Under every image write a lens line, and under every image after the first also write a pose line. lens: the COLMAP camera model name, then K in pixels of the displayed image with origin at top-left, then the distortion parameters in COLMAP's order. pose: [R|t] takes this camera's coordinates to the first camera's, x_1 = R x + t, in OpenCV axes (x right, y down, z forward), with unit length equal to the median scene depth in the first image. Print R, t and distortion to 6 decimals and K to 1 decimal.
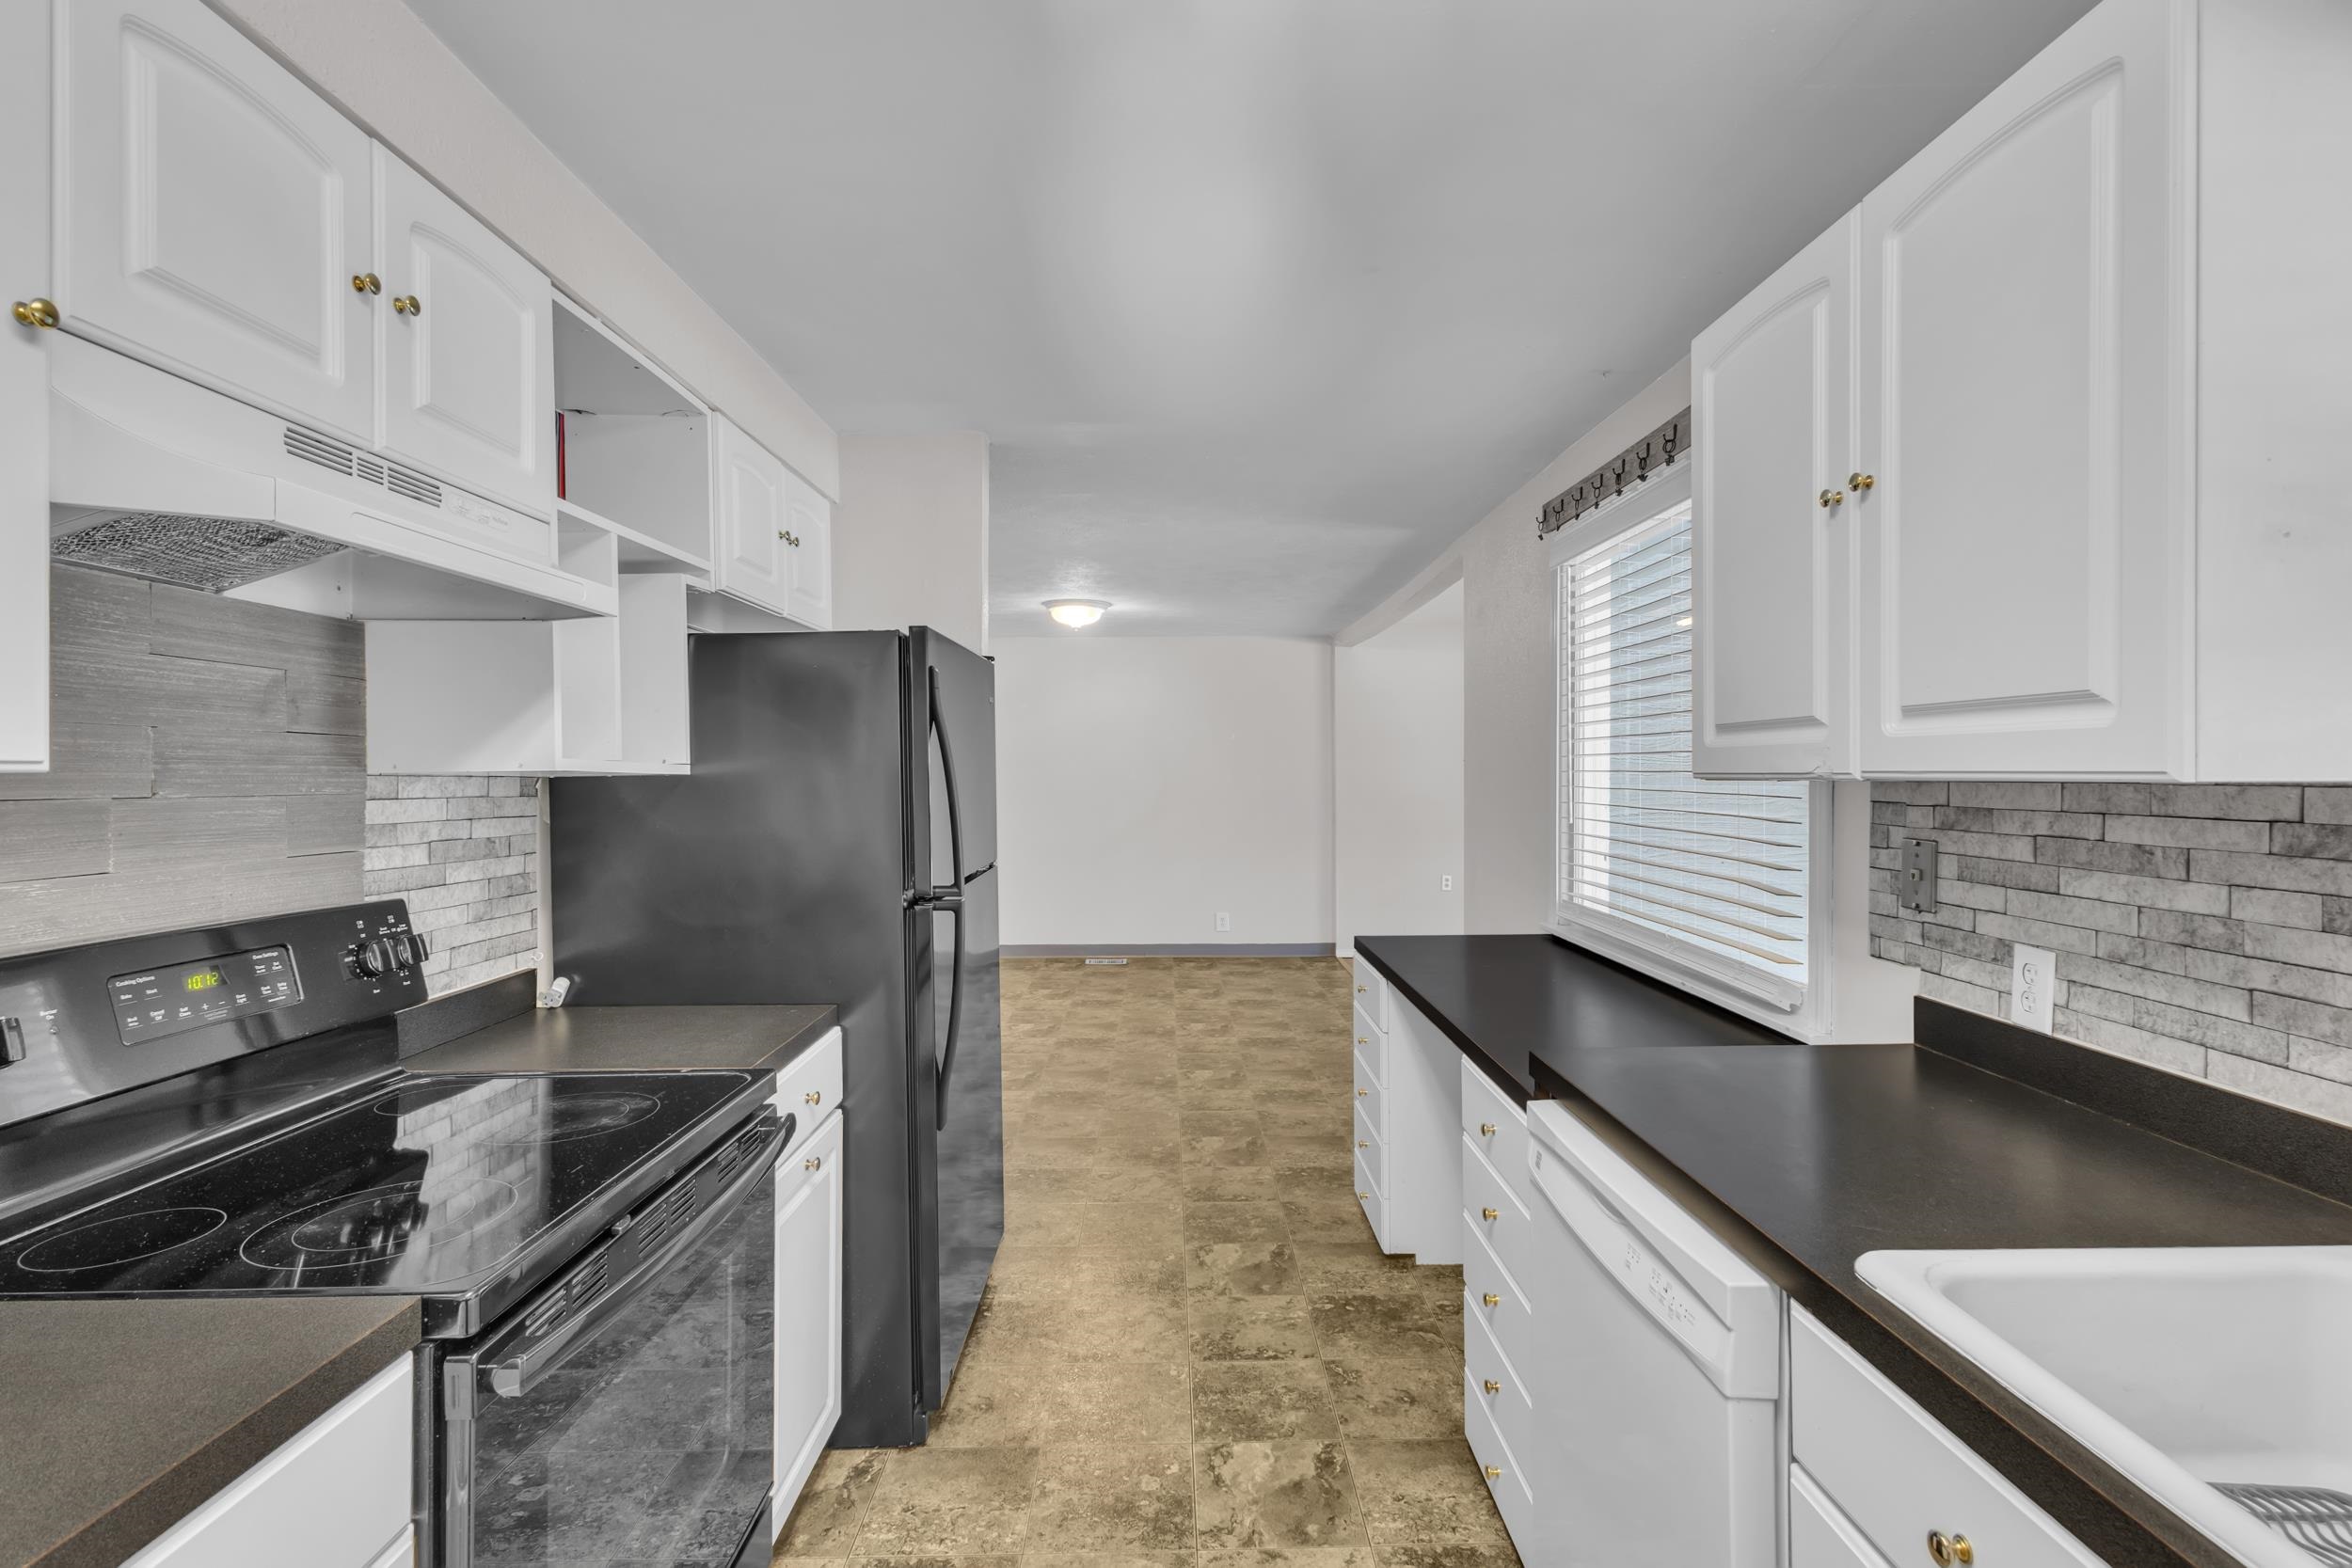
lens RADIAL K [[1092.4, 0, 1177.4], [0, 1092.4, 775.3], [0, 0, 1]] dist [0.007348, -0.001011]
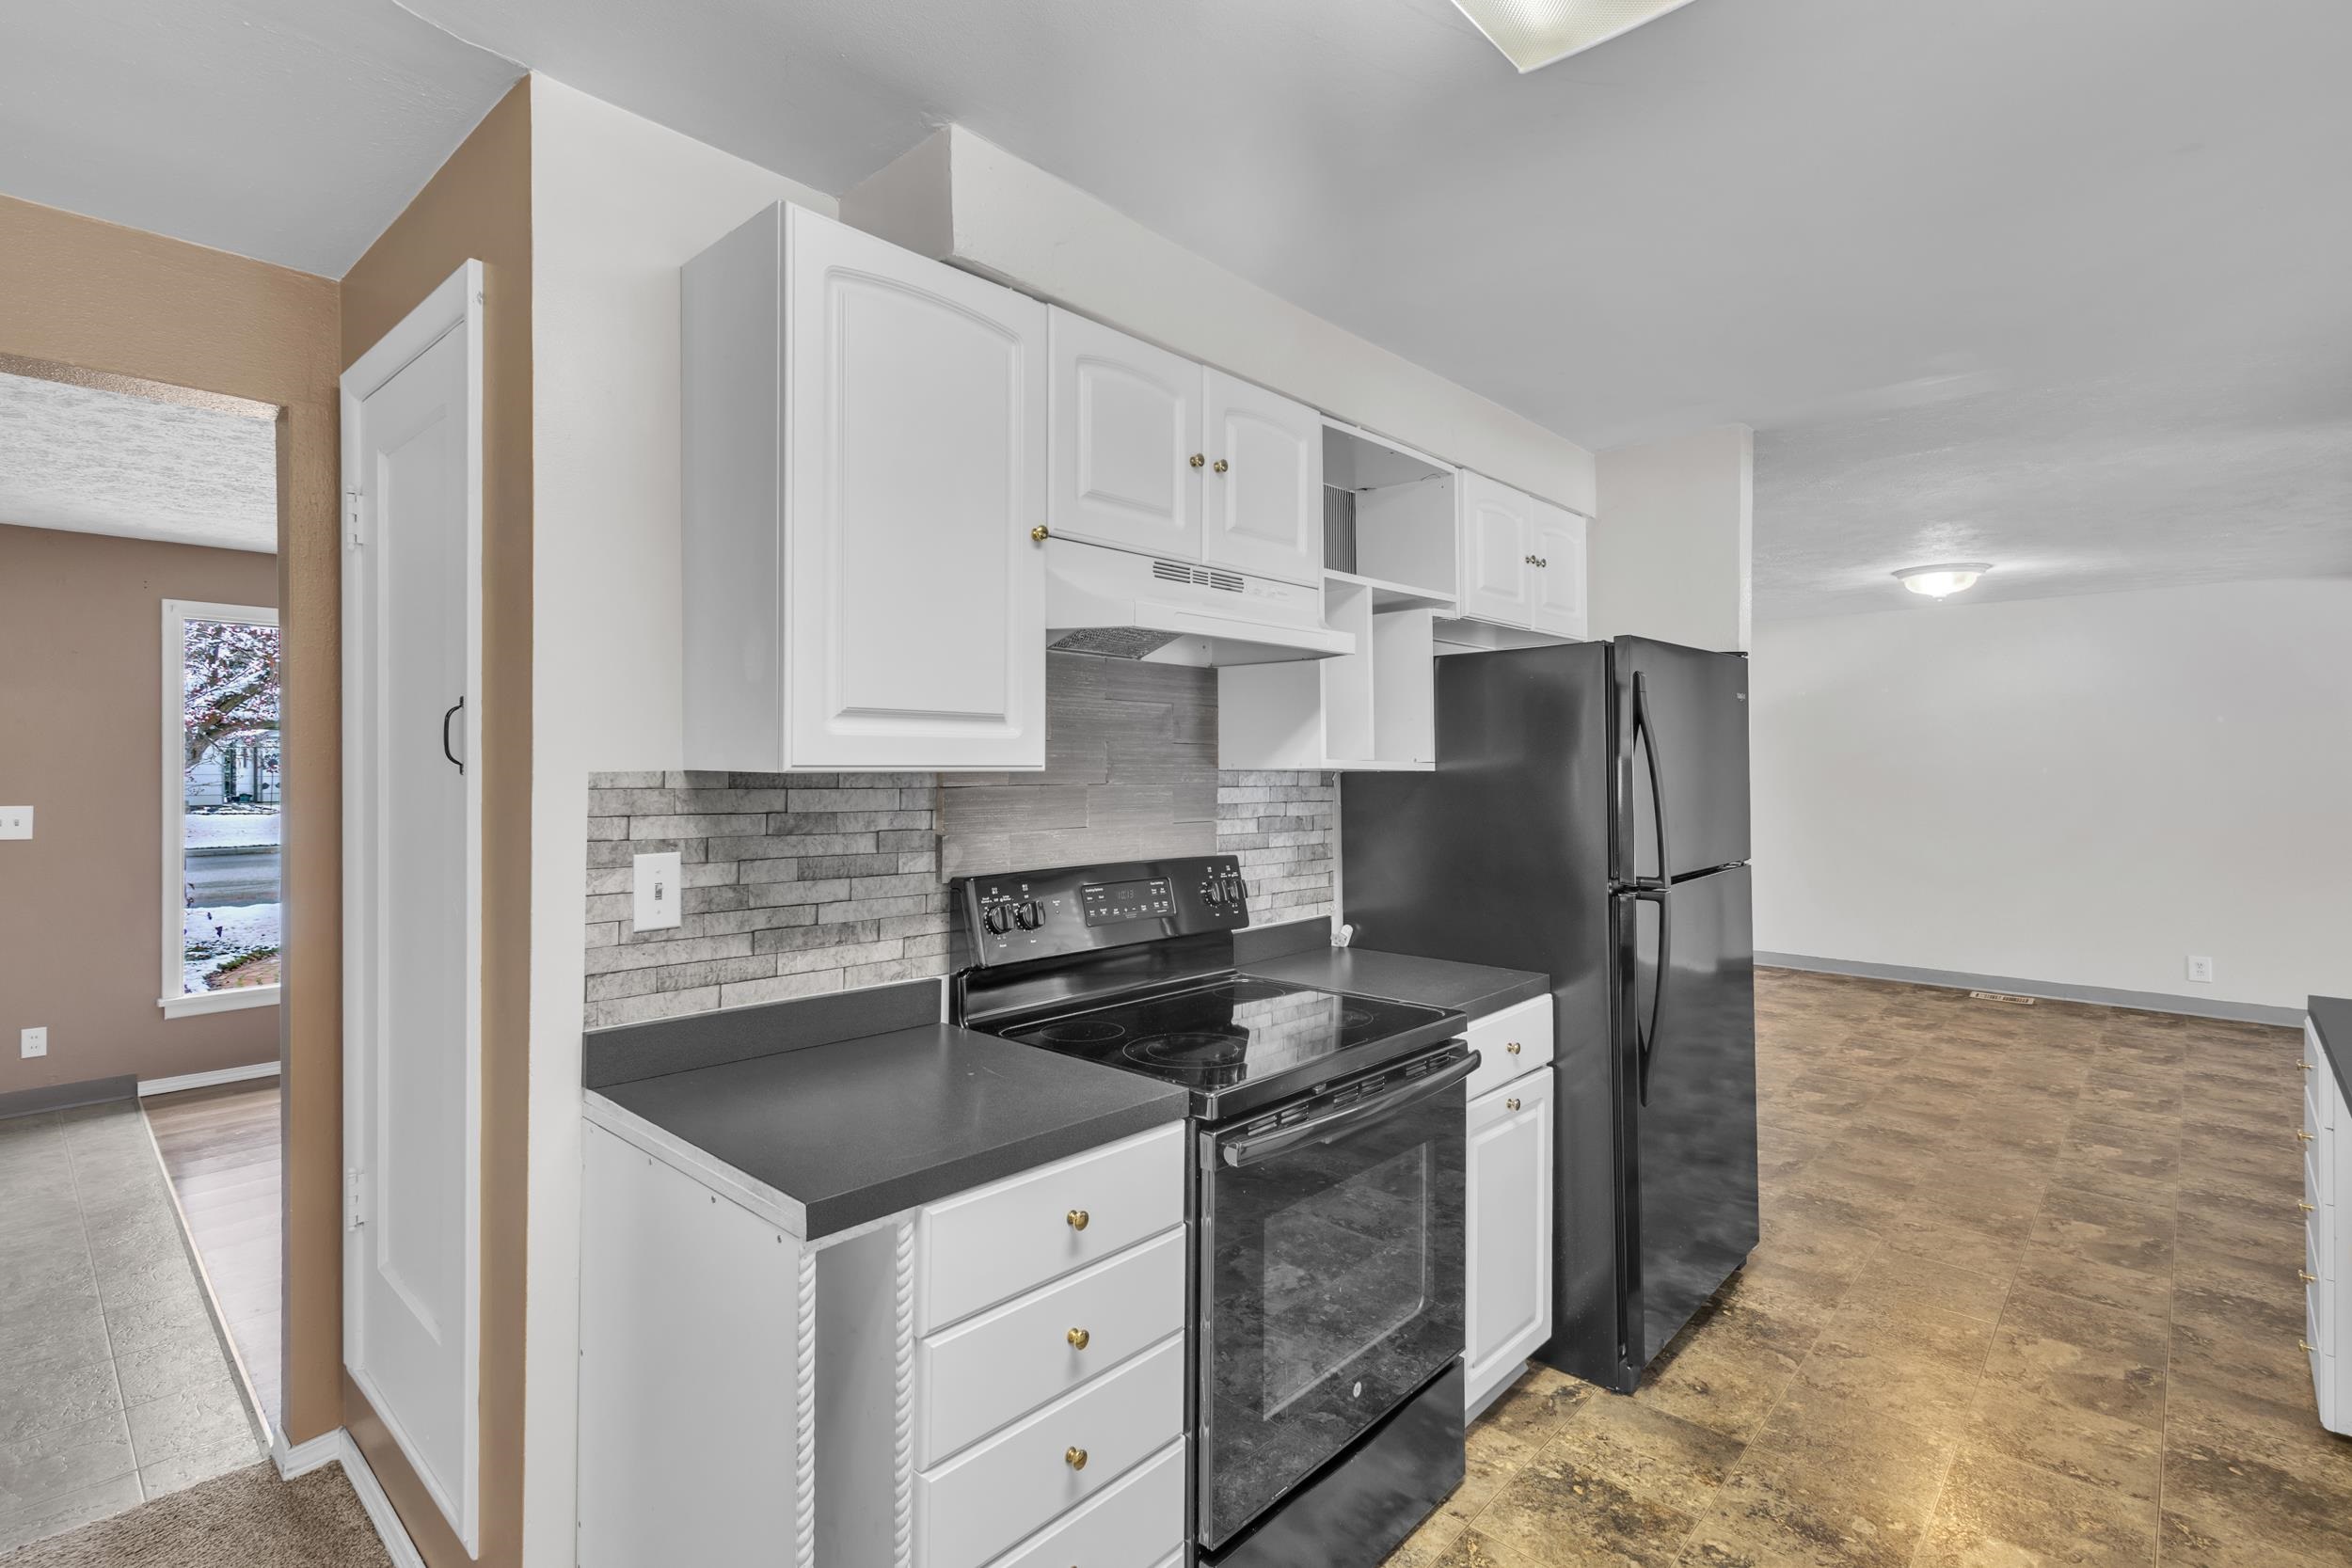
lens RADIAL K [[1120.5, 0, 1175.8], [0, 1120.5, 764.2], [0, 0, 1]] dist [0.001065, -0.000518]
pose [[0.720262, 0.004051, -0.693691, 0.244261], [-0.004757, 0.999988, 0.000900, -0.008878], [0.693686, 0.002651, 0.720272, -0.122135]]
